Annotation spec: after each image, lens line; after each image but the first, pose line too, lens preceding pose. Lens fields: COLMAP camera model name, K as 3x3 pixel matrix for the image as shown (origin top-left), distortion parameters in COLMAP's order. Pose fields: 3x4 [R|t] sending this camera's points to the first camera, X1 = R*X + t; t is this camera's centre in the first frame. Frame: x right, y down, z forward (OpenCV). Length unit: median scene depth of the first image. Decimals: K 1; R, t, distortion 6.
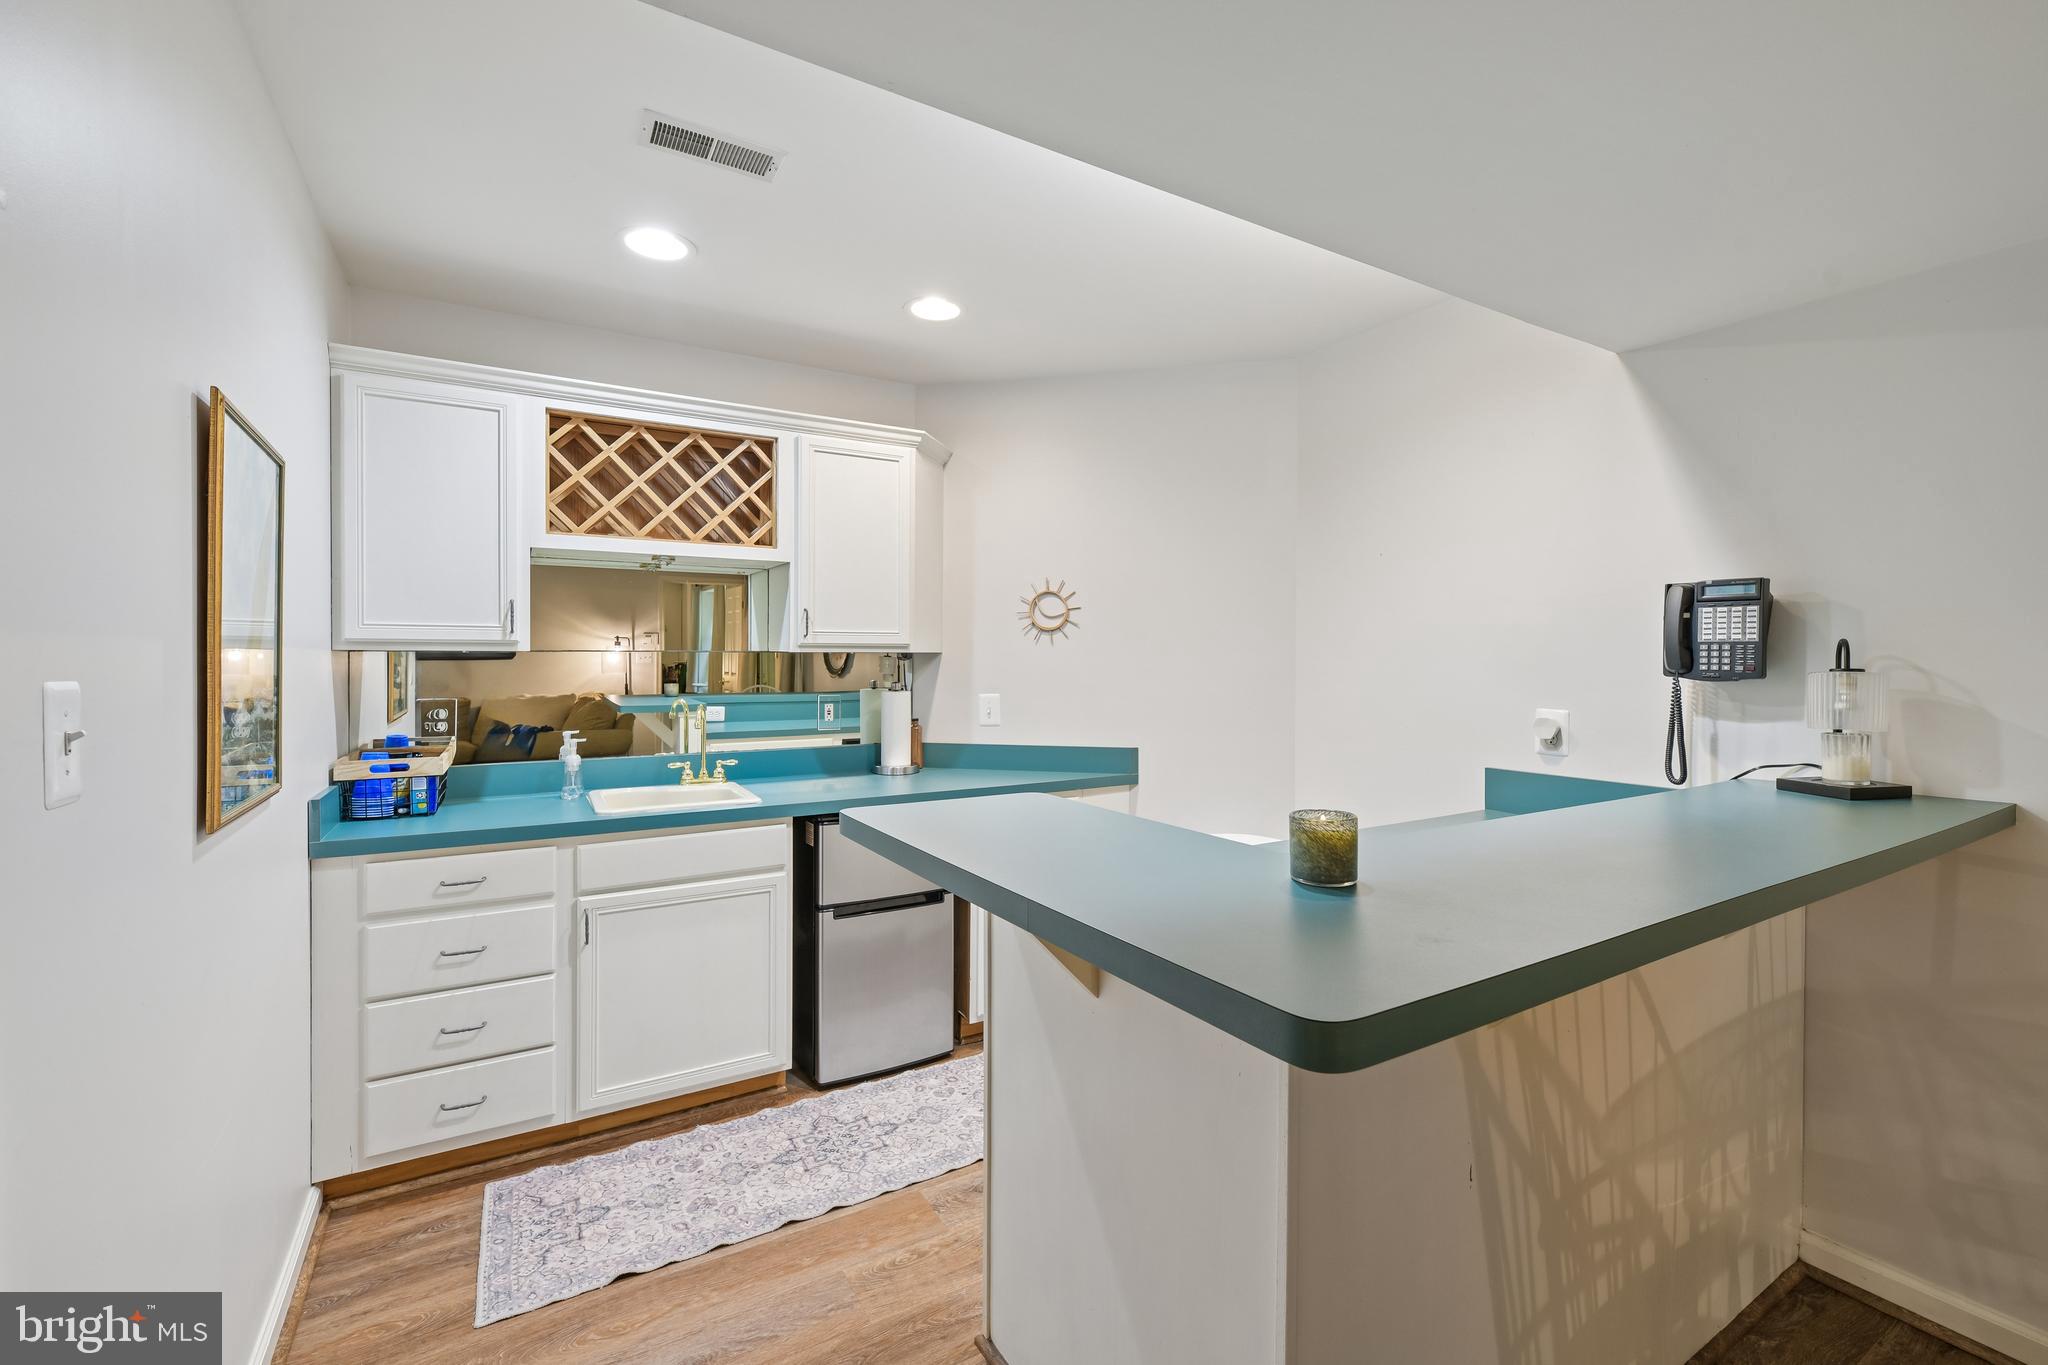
lens RADIAL K [[875.9, 0, 1039.3], [0, 875.9, 664.3], [0, 0, 1]] dist [0.004754, -0.004210]
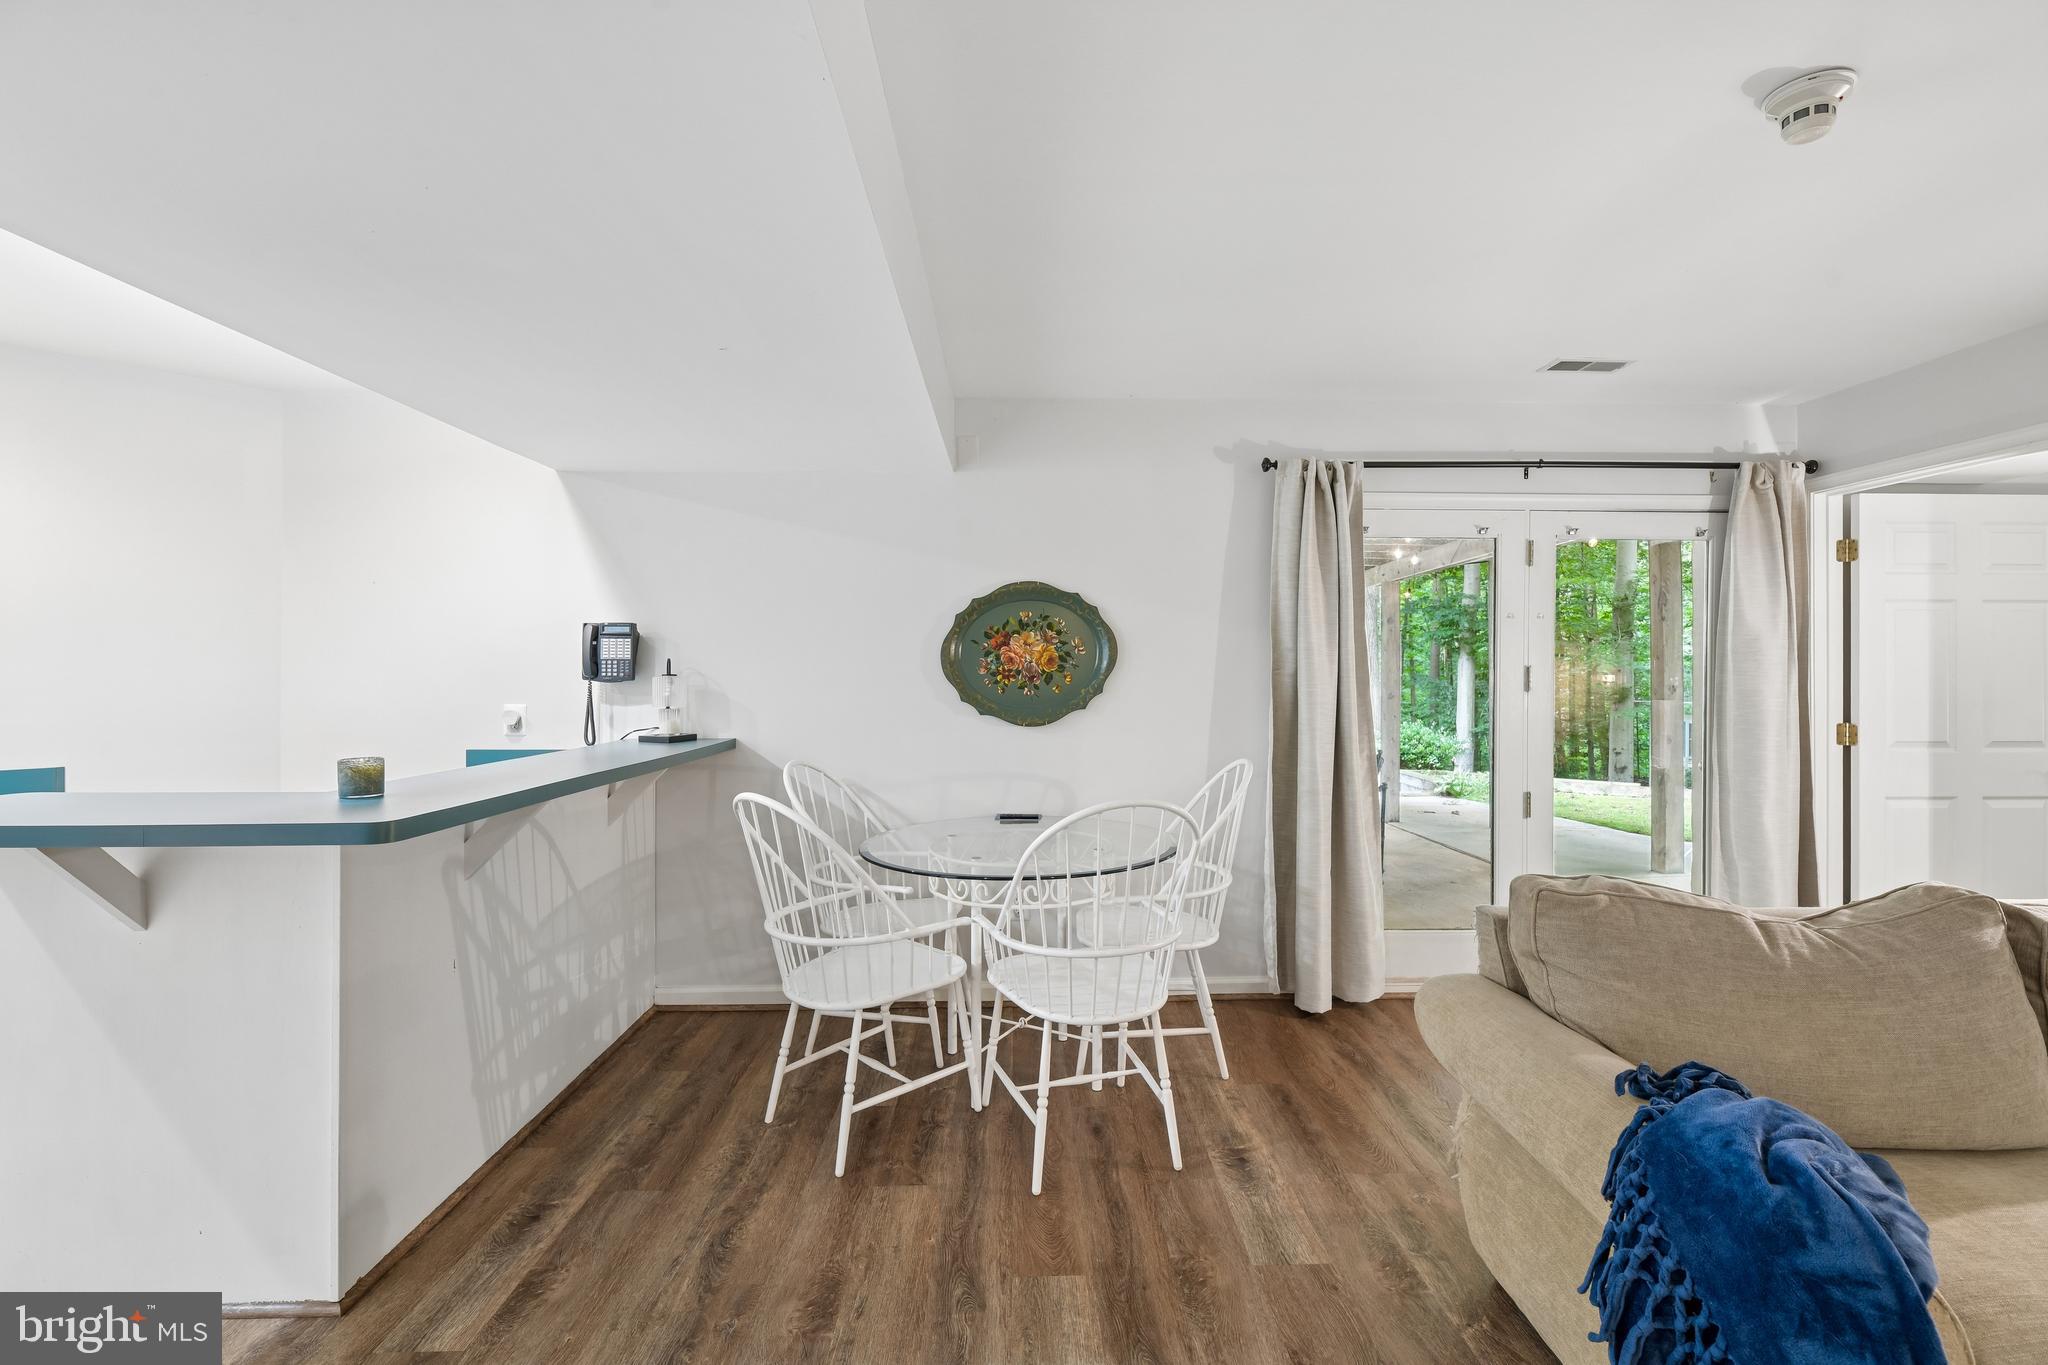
lens RADIAL K [[875.9, 0, 1033.1], [0, 875.9, 667.6], [0, 0, 1]] dist [0.004754, -0.004210]
pose [[0.505739, 0.000590, 0.862686, -0.233185], [0.007968, 0.999954, -0.005355, 0.005651], [-0.862650, 0.009582, 0.505711, -0.475578]]
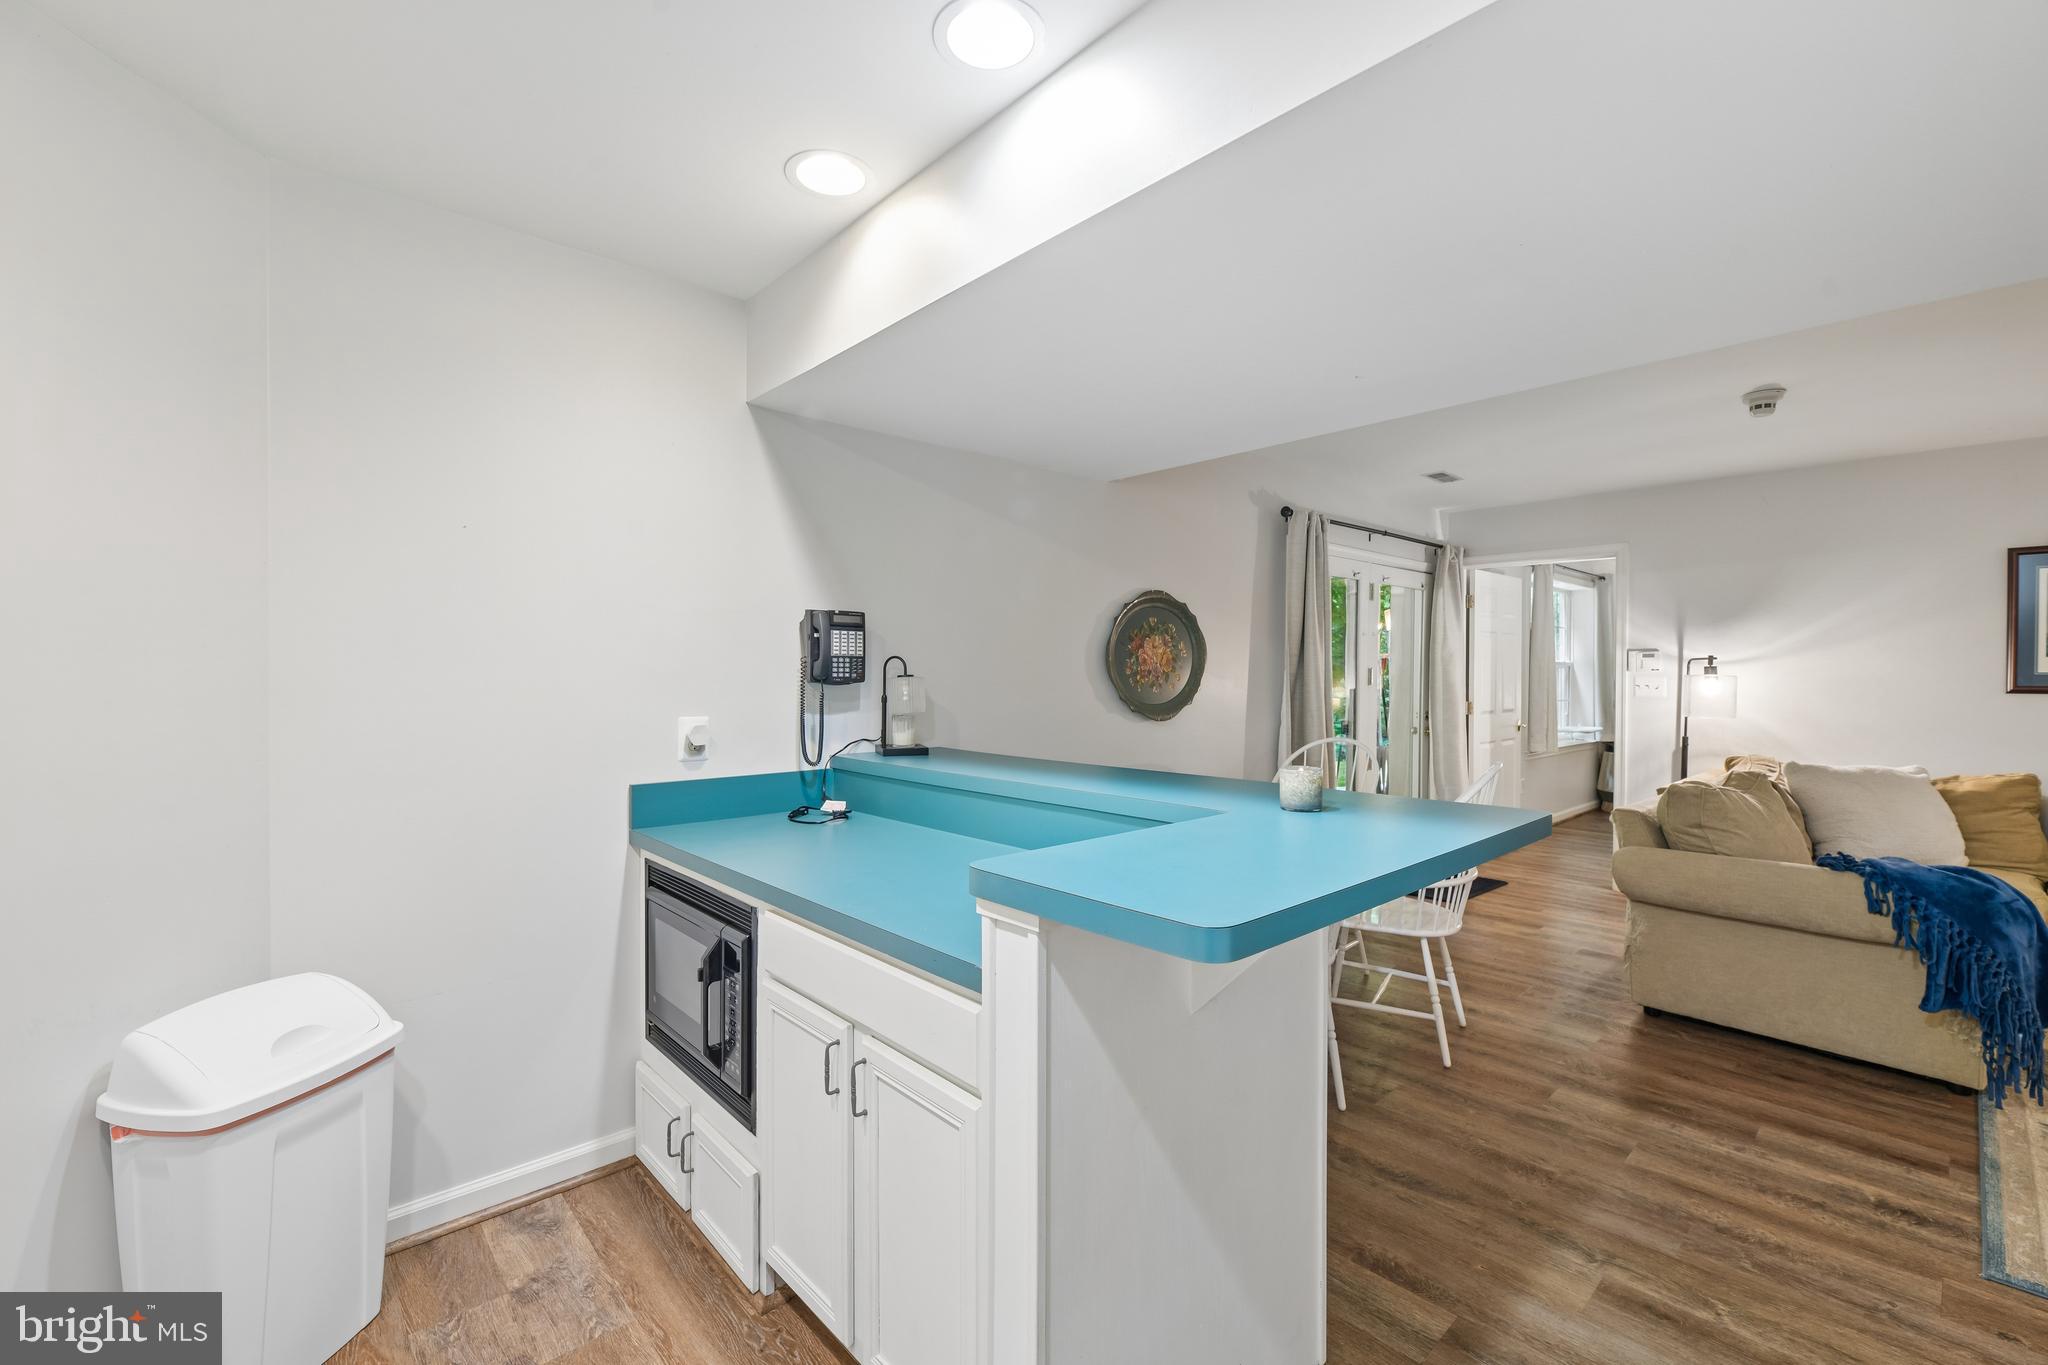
lens RADIAL K [[875.9, 0, 1040.7], [0, 875.9, 667.7], [0, 0, 1]] dist [0.004754, -0.004210]
pose [[-0.191454, -0.000205, 0.981502, -0.532160], [0.005147, 0.999986, 0.001213, -0.006233], [-0.981488, 0.005284, -0.191451, 0.818249]]
